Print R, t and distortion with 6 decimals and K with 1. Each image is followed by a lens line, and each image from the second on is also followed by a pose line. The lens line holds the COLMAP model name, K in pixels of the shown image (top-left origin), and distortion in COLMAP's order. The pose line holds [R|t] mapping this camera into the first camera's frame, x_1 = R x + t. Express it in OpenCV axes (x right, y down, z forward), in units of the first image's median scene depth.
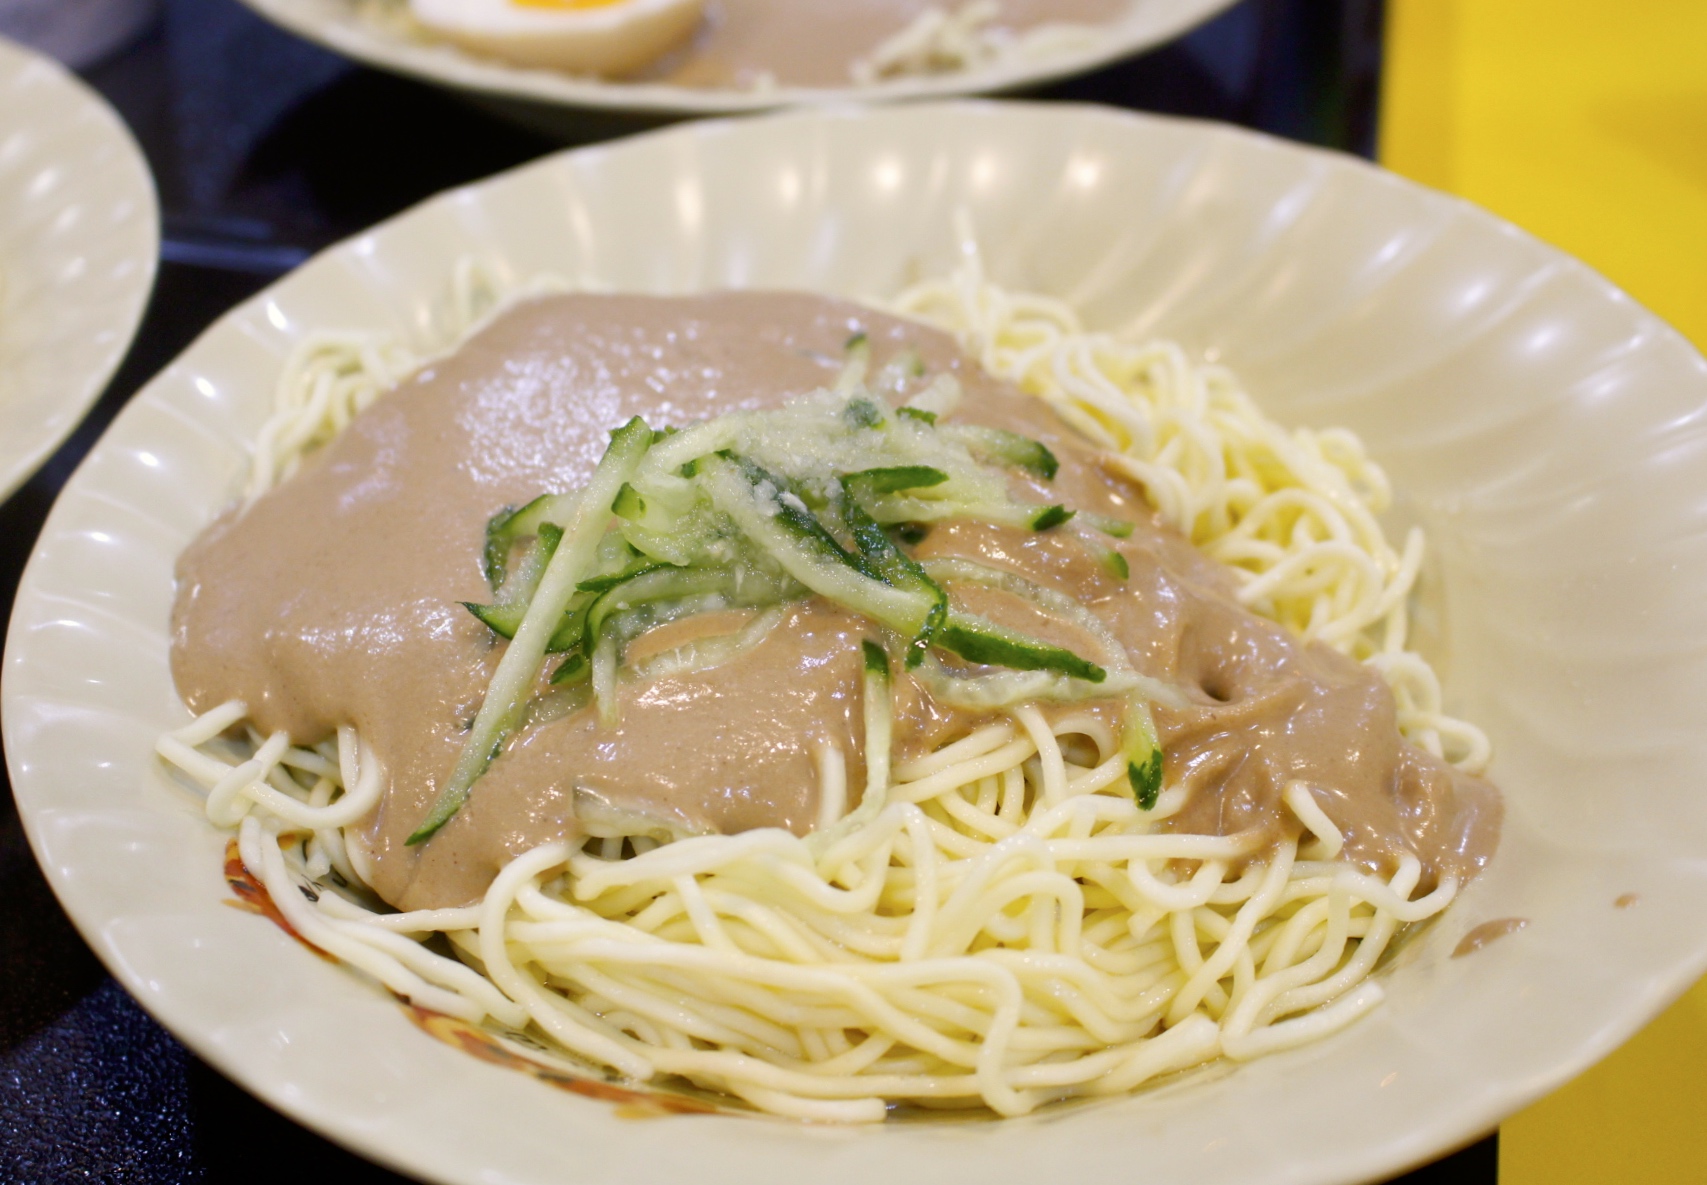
lens RADIAL K [[2445.4, 0, 853.7], [0, 2445.4, 592.2], [0, 0, 1]] dist [-0.059143, 0.000000]
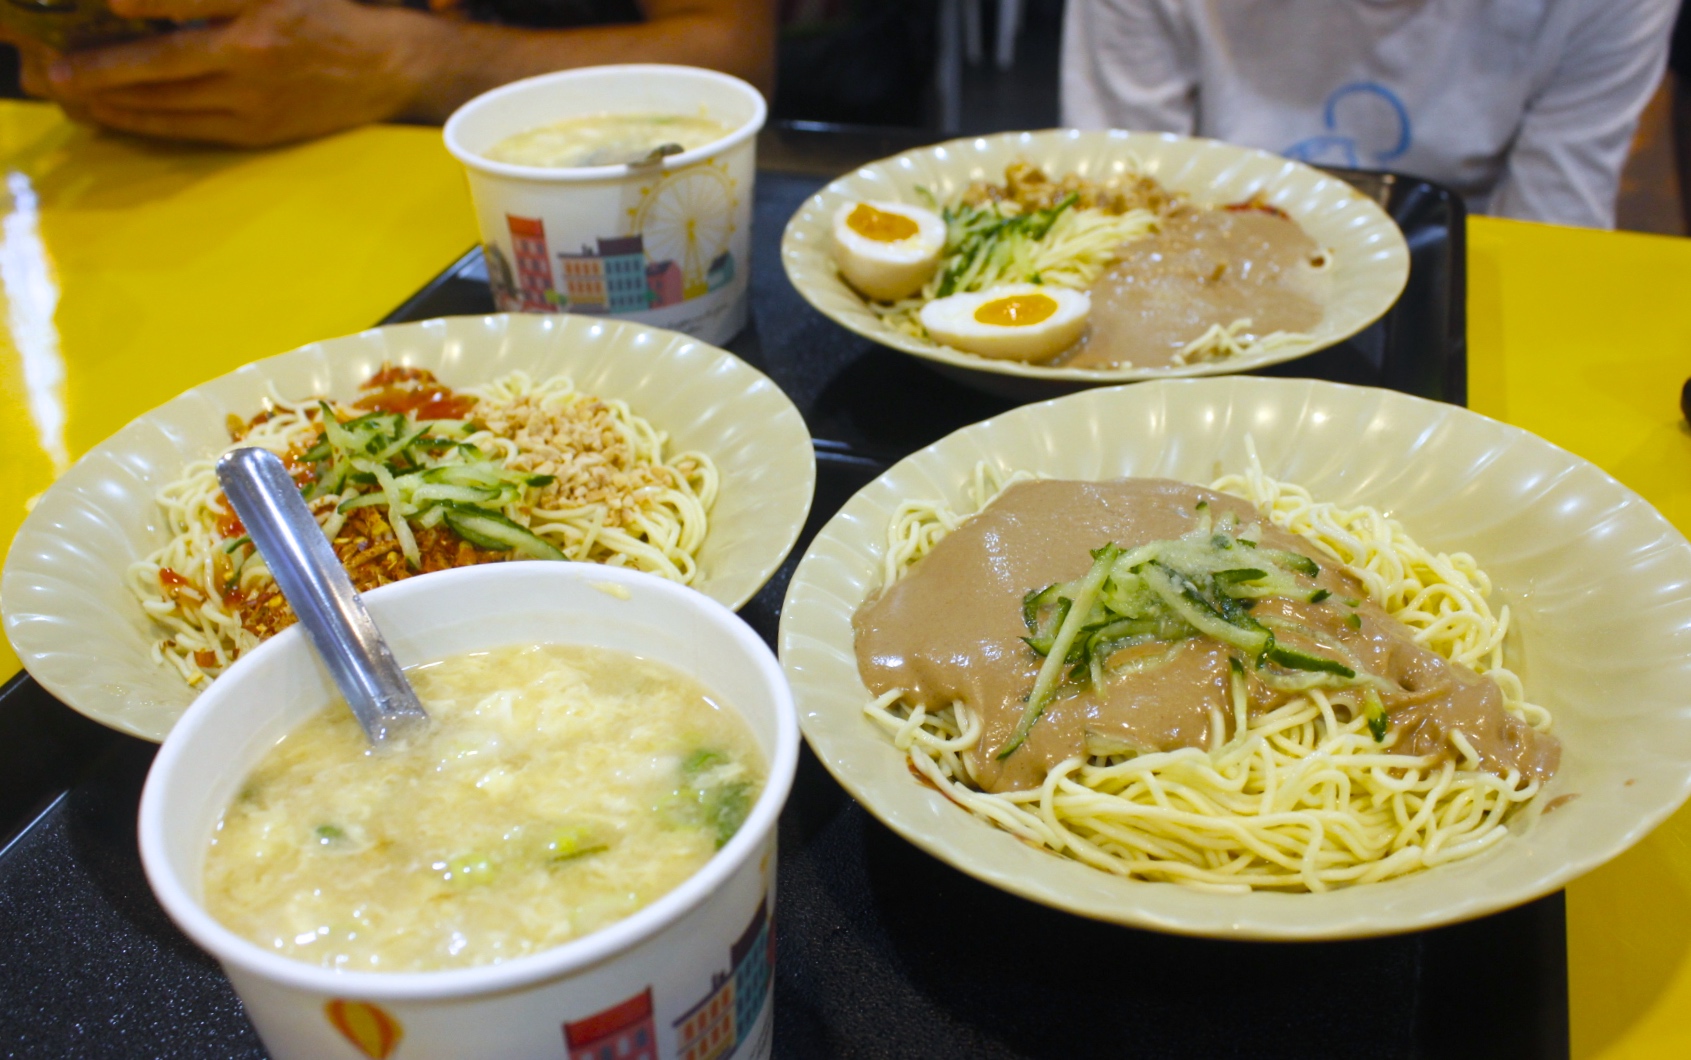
lens RADIAL K [[1832.0, 0, 845.7], [0, 1832.0, 528.0], [0, 0, 1]] dist [-0.080879, 0.000000]
pose [[0.996715, 0.000813, -0.080980, -0.180043], [-0.008643, 0.995307, -0.096386, 0.059541], [0.080521, 0.096769, 0.992044, -0.473927]]
